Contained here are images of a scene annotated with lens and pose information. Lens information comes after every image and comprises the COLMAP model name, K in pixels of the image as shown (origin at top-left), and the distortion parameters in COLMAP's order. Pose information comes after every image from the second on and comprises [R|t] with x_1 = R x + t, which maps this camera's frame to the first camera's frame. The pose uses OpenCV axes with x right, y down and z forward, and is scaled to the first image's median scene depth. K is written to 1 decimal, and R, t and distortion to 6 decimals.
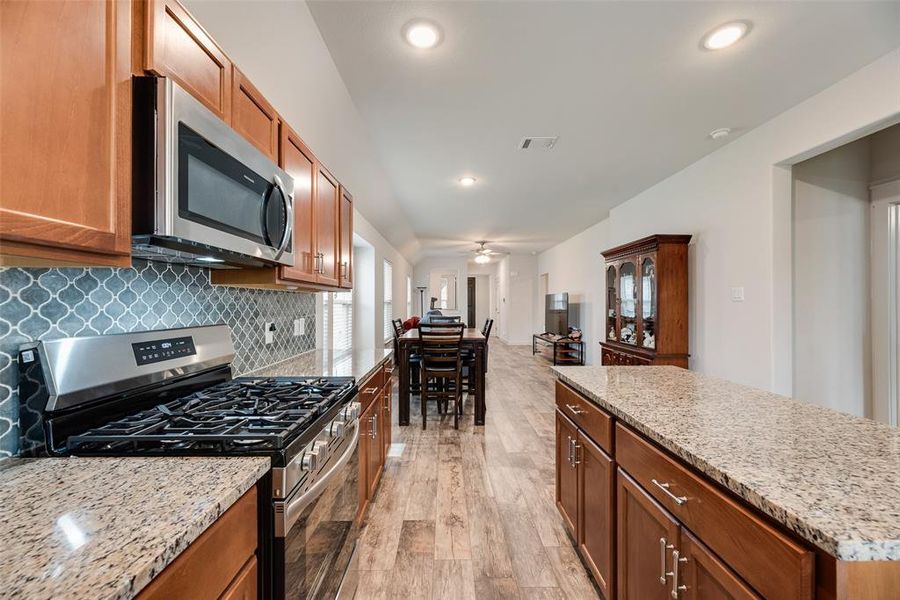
lens RADIAL K [[363.4, 0, 449.5], [0, 363.4, 304.0], [0, 0, 1]] dist [0.001577, -0.000624]
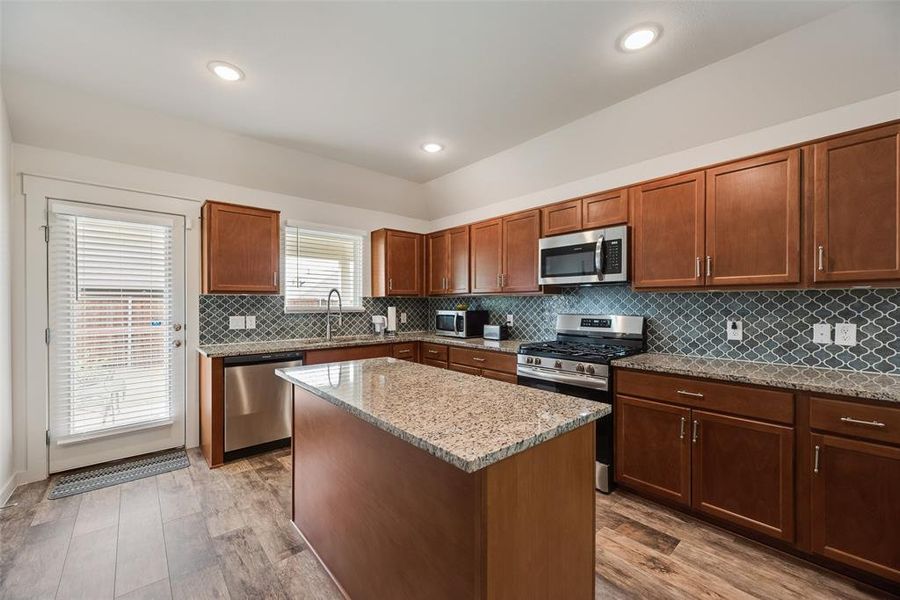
lens RADIAL K [[363.4, 0, 454.7], [0, 363.4, 303.2], [0, 0, 1]] dist [0.001577, -0.000624]
pose [[-0.755476, -0.001663, -0.655174, 0.899474], [-0.000155, 0.999997, -0.002359, -0.001285], [0.655176, -0.001681, -0.755474, 1.309484]]
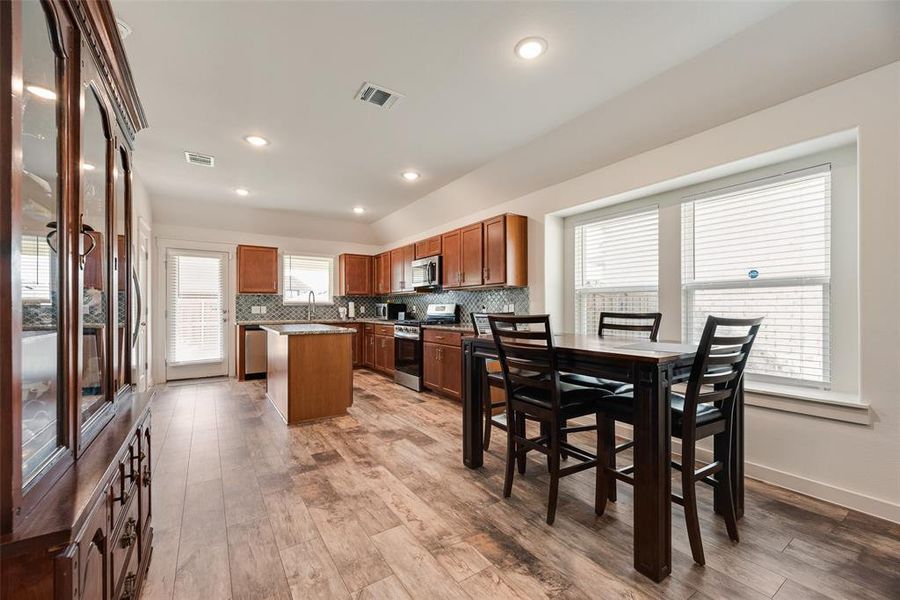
lens RADIAL K [[363.4, 0, 453.9], [0, 363.4, 303.3], [0, 0, 1]] dist [0.001577, -0.000624]
pose [[-0.831733, -0.004218, -0.555160, 0.868547], [0.003127, 0.999920, -0.012281, 0.069311], [0.555167, -0.011951, -0.831653, 2.752055]]
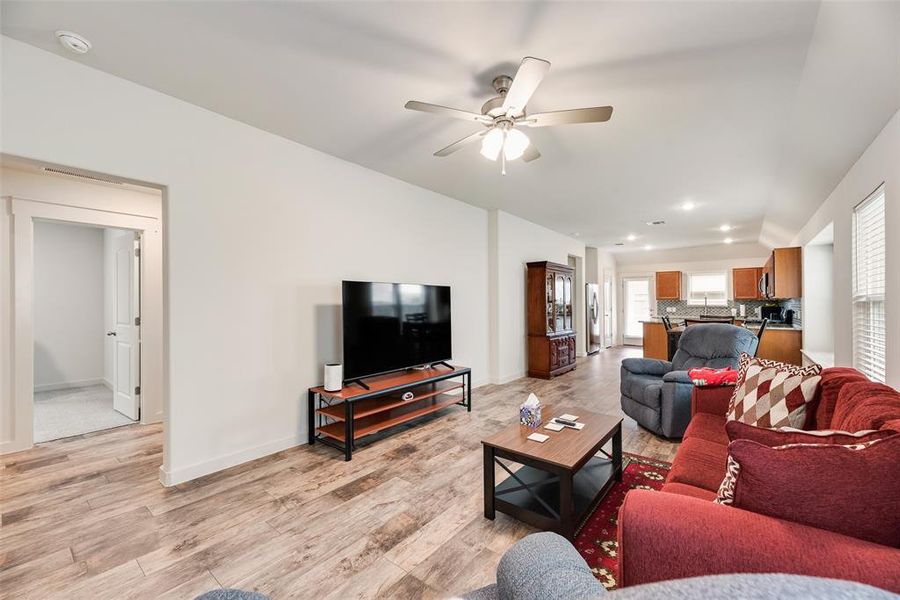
lens RADIAL K [[363.4, 0, 449.1], [0, 363.4, 298.2], [0, 0, 1]] dist [0.001577, -0.000624]
pose [[-0.776104, 0.007480, 0.630560, -0.201731], [0.000279, 0.999934, -0.011518, -0.011833], [-0.630604, -0.008763, -0.776055, 5.026570]]
